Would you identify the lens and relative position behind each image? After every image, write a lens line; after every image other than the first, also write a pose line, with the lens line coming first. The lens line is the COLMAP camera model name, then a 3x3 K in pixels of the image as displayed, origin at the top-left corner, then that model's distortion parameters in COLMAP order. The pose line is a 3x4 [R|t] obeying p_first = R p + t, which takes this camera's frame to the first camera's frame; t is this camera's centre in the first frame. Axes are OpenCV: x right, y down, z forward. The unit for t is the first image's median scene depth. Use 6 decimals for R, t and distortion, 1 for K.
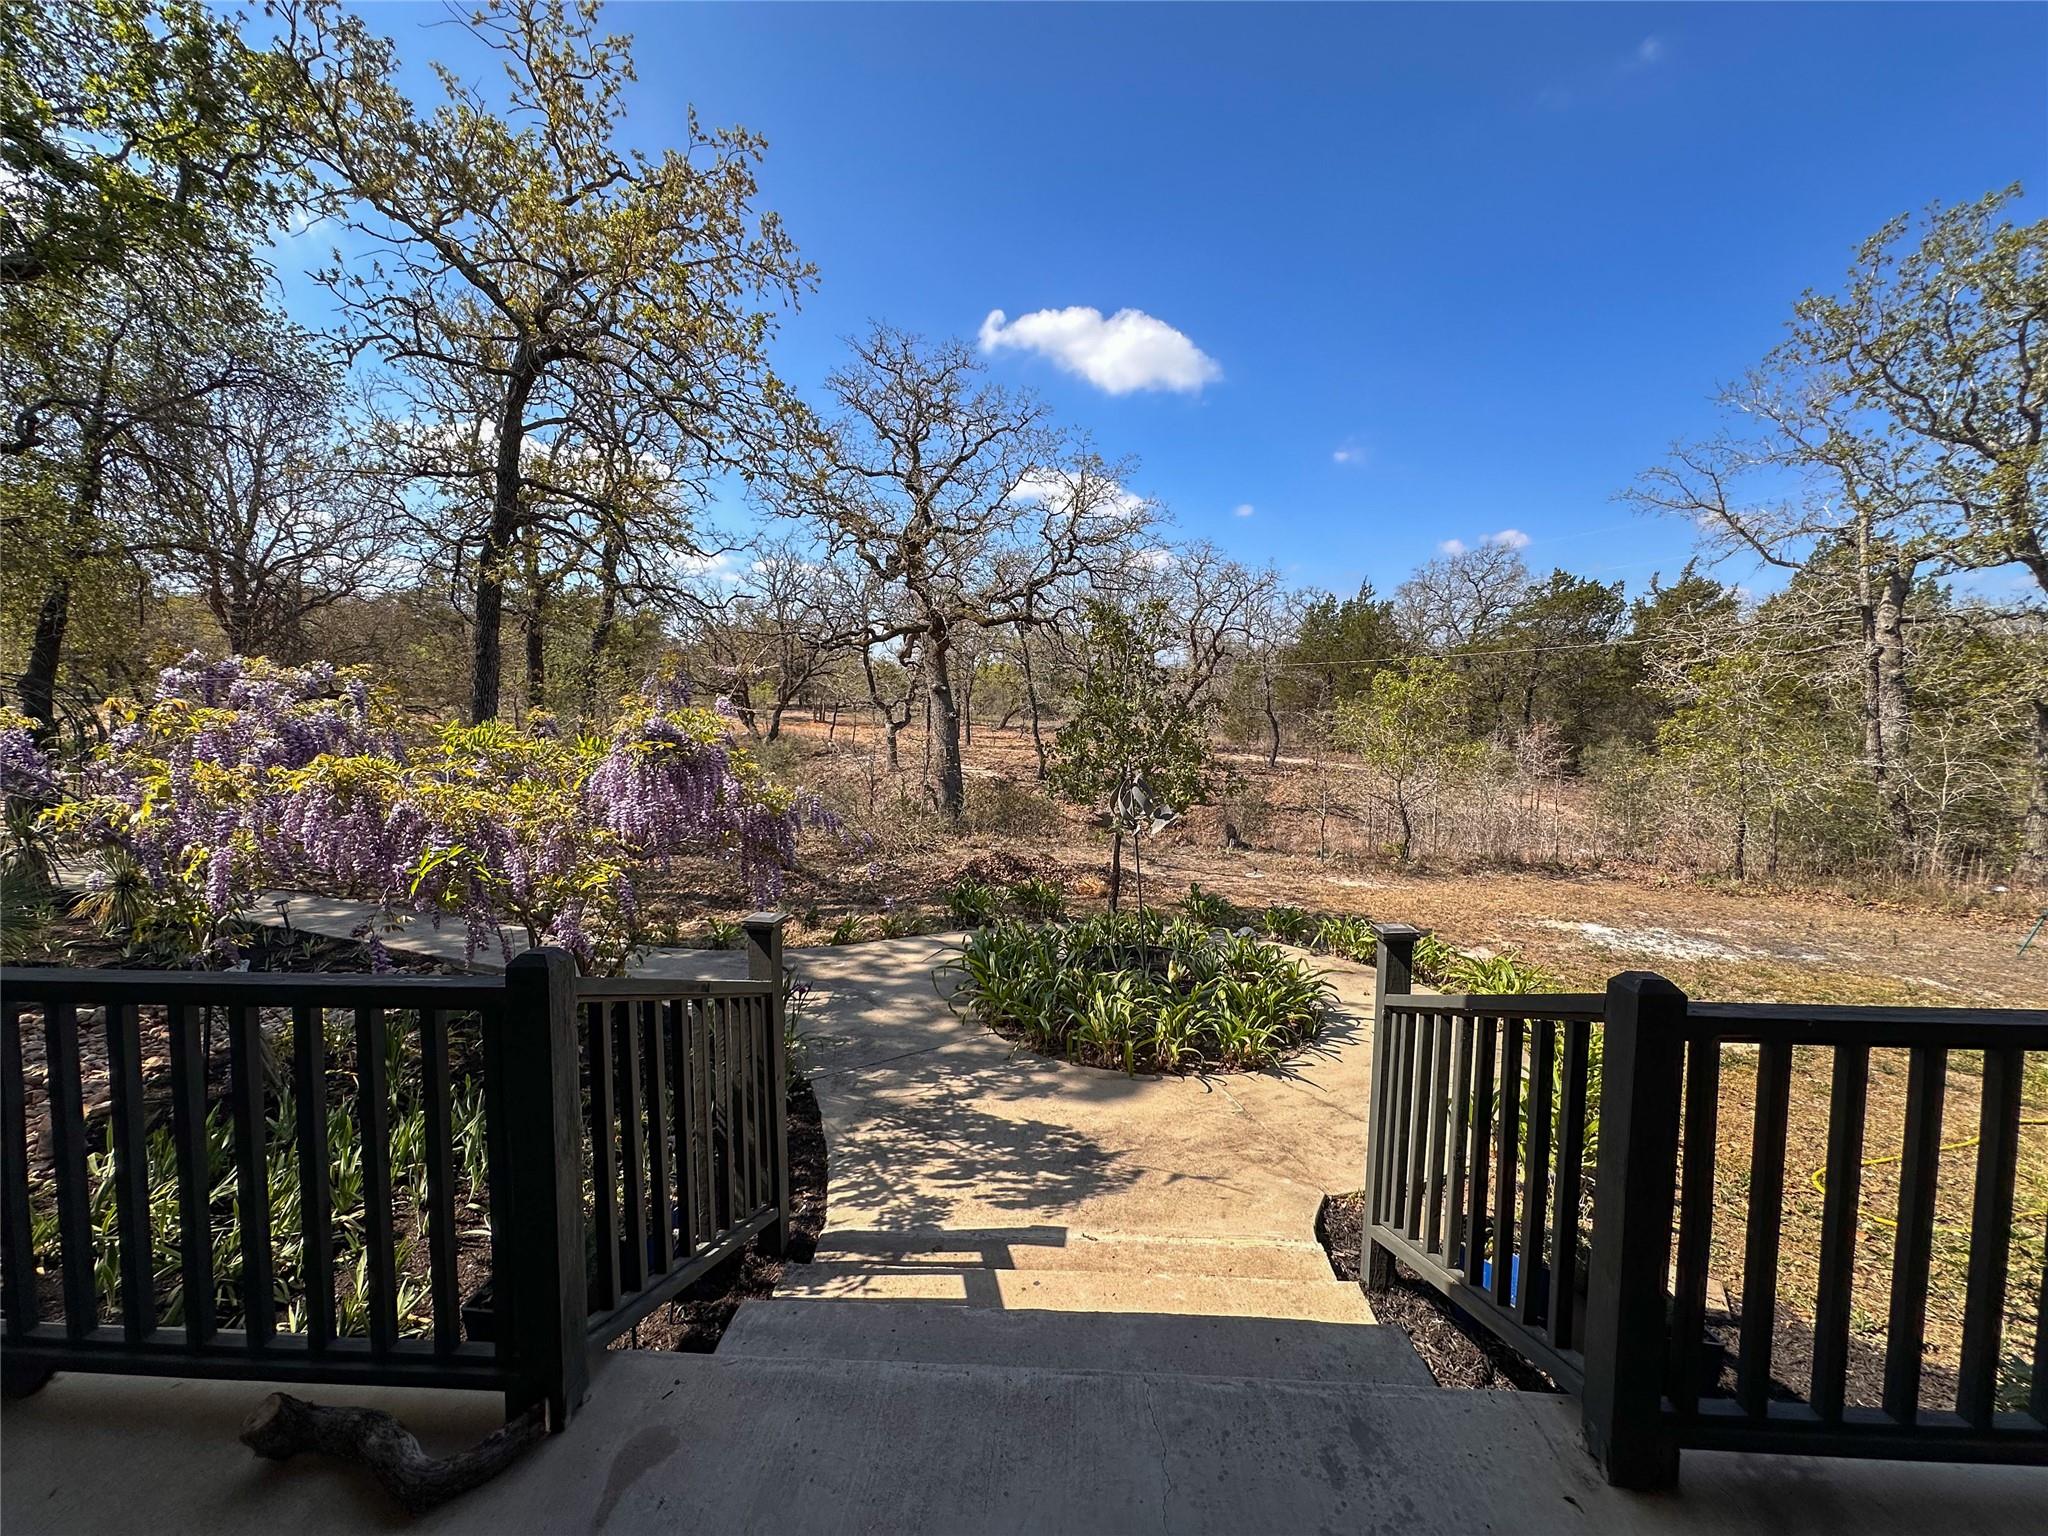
lens RADIAL K [[818.5, 0, 1022.1], [0, 818.5, 769.5], [0, 0, 1]] dist [-0.005604, 0.000163]
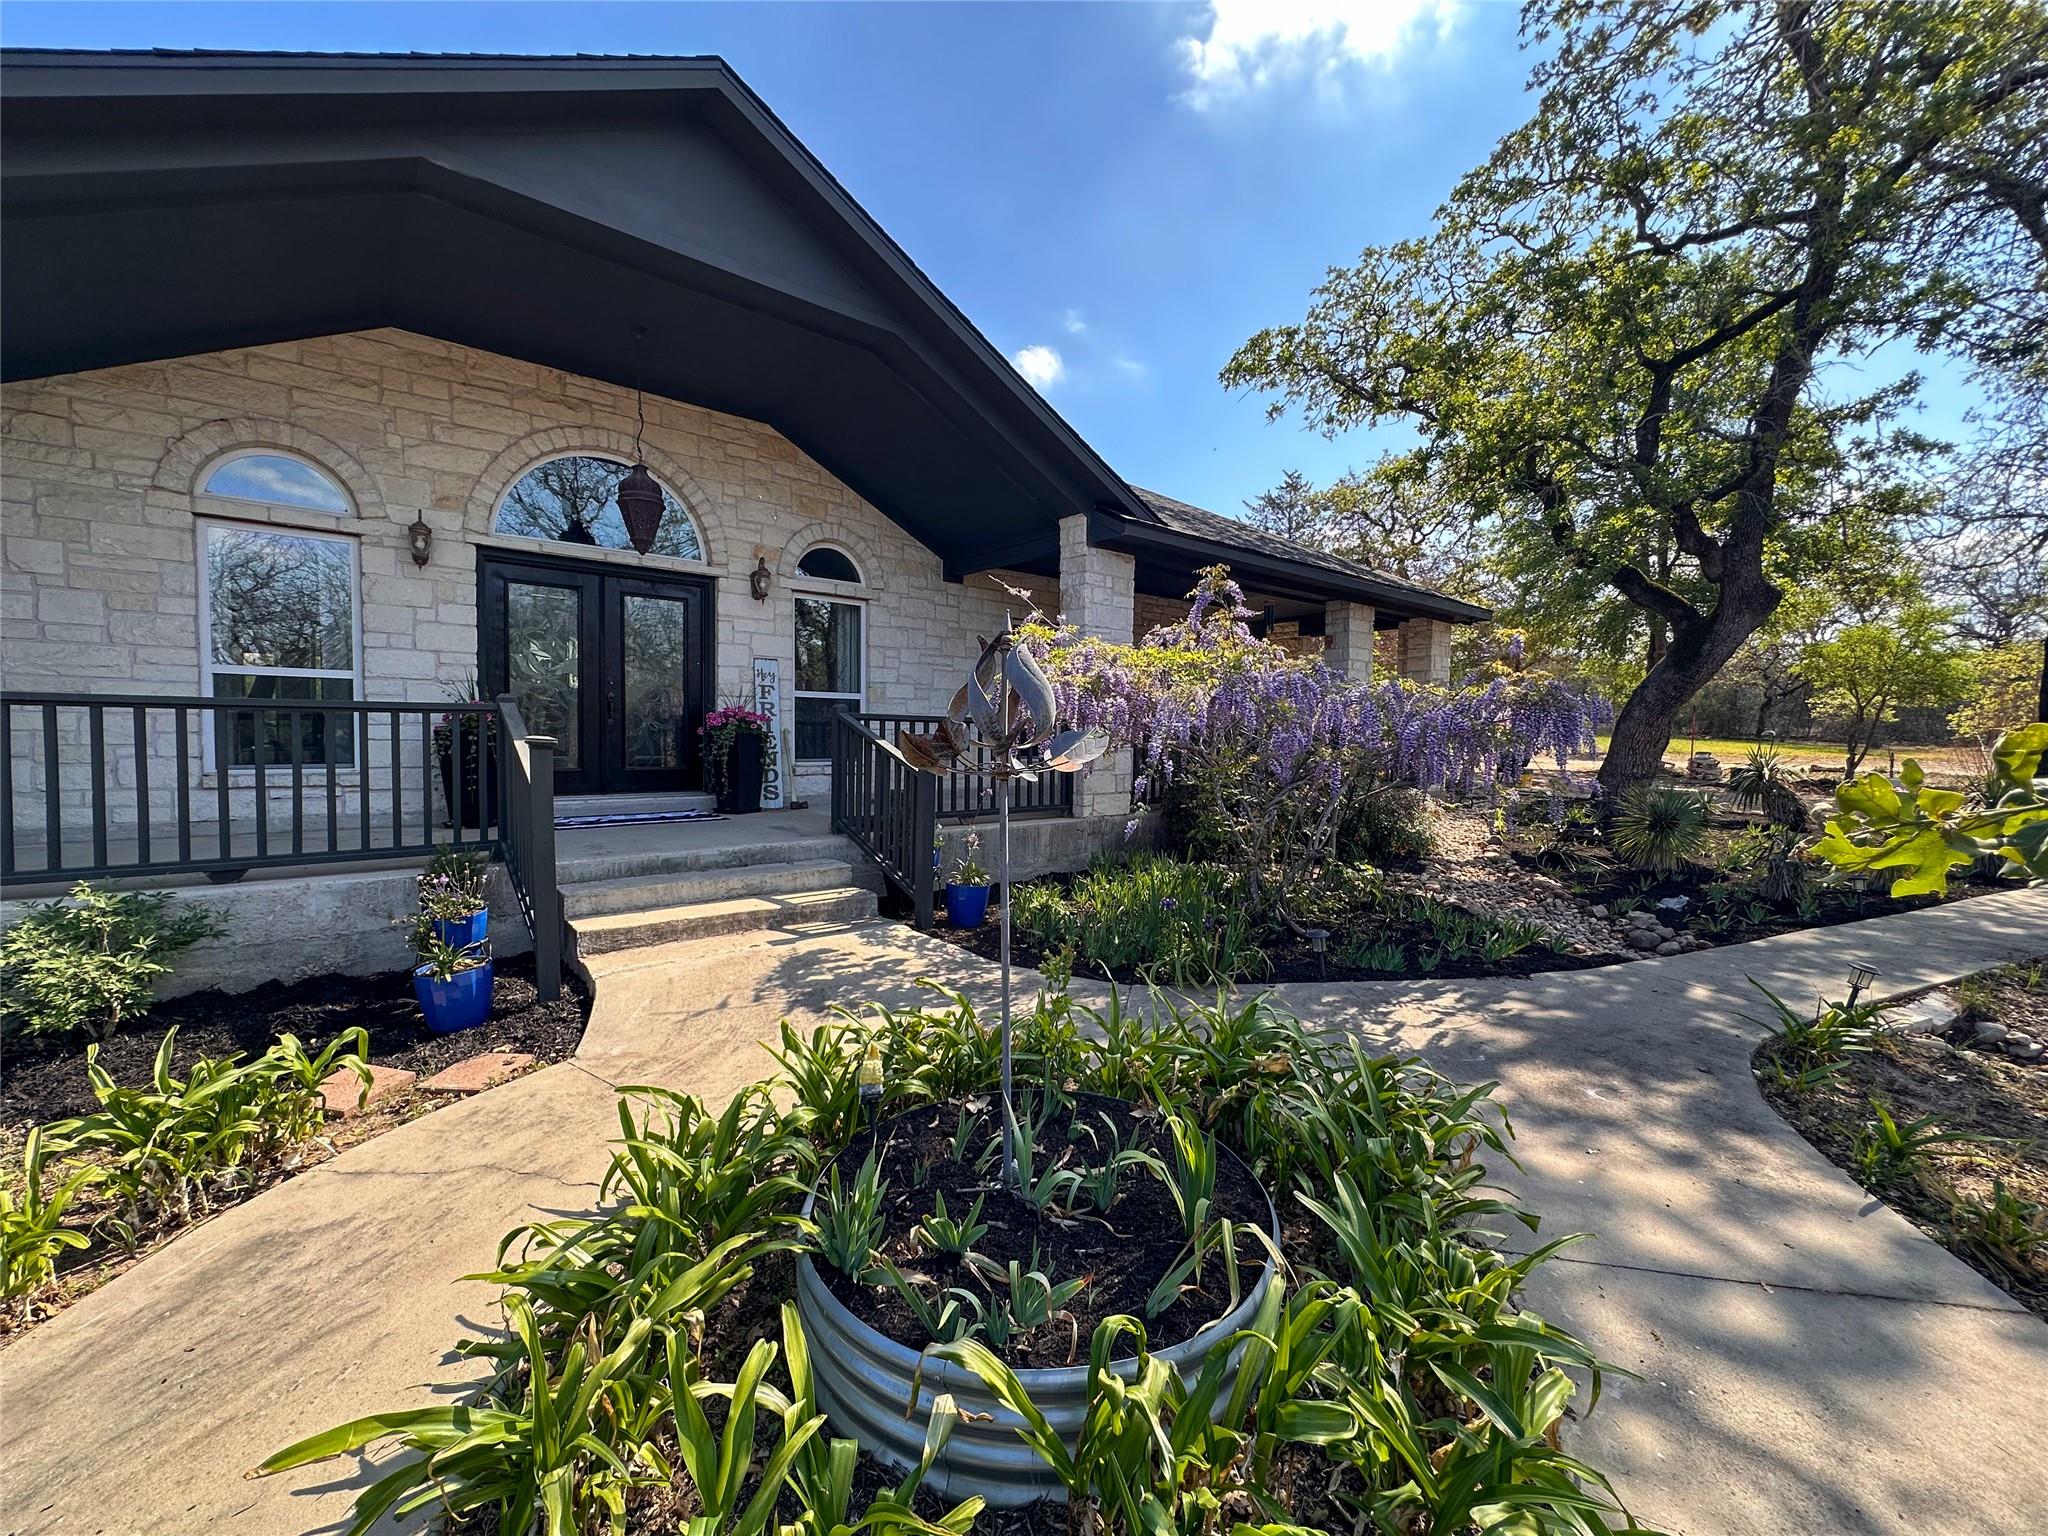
lens RADIAL K [[818.5, 0, 1022.0], [0, 818.5, 768.0], [0, 0, 1]] dist [-0.005604, 0.000163]
pose [[-0.746185, 0.007466, -0.665697, 0.325143], [-0.067948, 0.993861, 0.087310, 0.032288], [0.662262, 0.110382, -0.741097, 1.078304]]
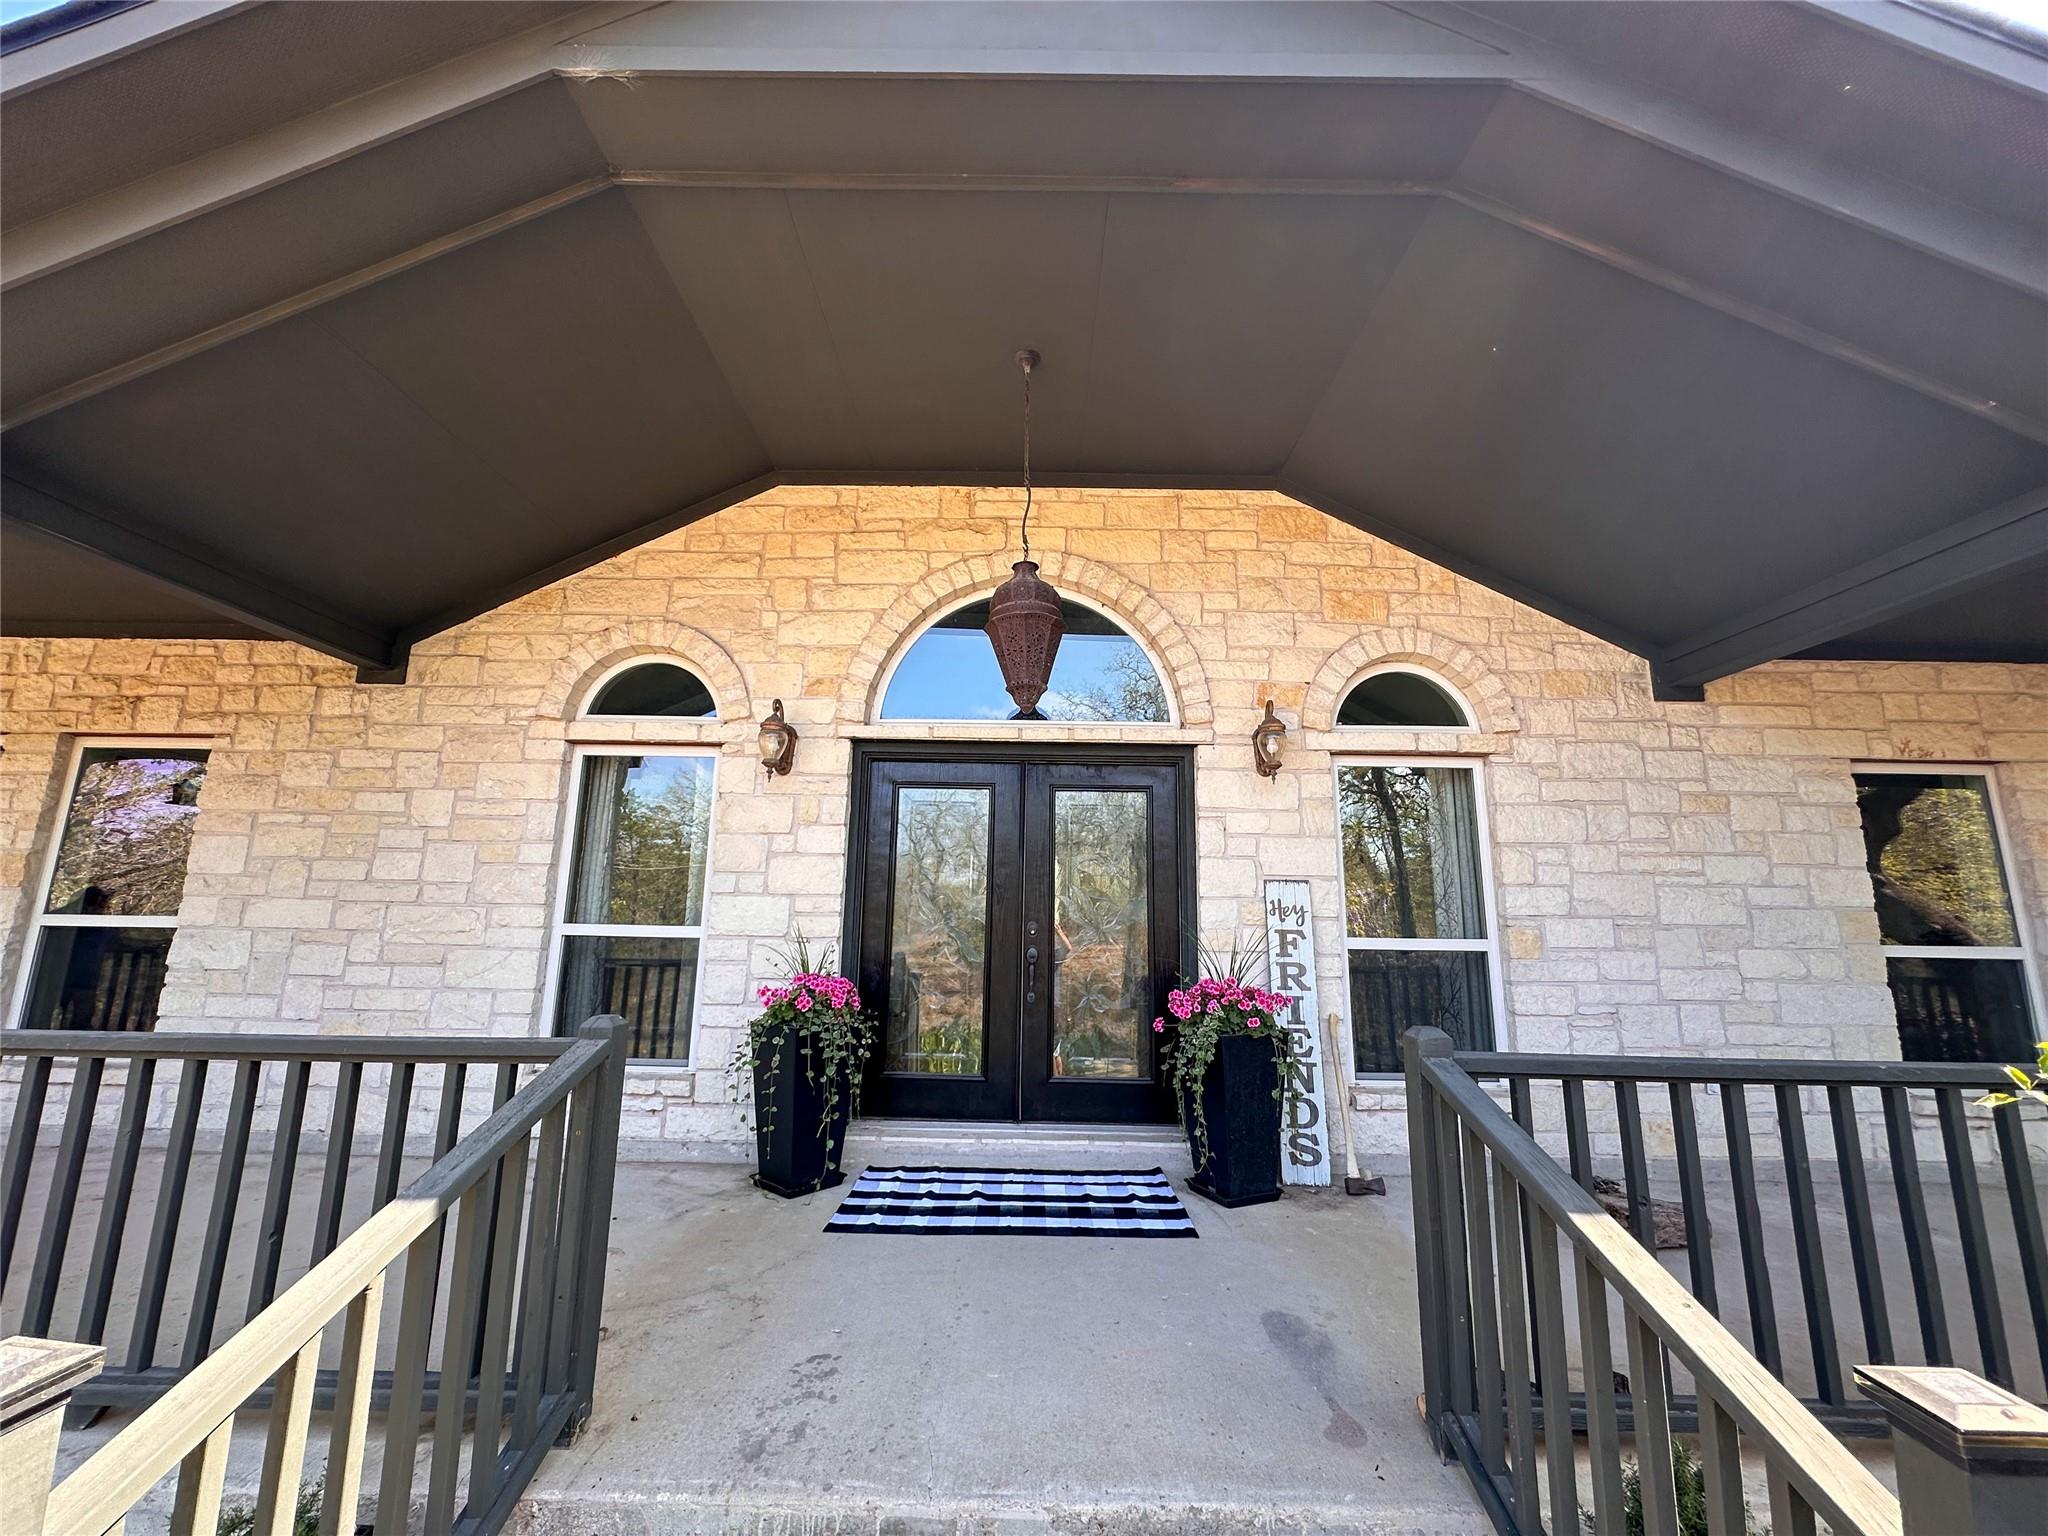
lens RADIAL K [[818.5, 0, 1026.1], [0, 818.5, 766.4], [0, 0, 1]] dist [-0.005604, 0.000163]
pose [[-0.999327, -0.031214, -0.019285, 0.128835], [-0.028847, 0.993209, -0.112713, 0.005833], [0.022672, -0.112081, -0.993440, 0.746228]]
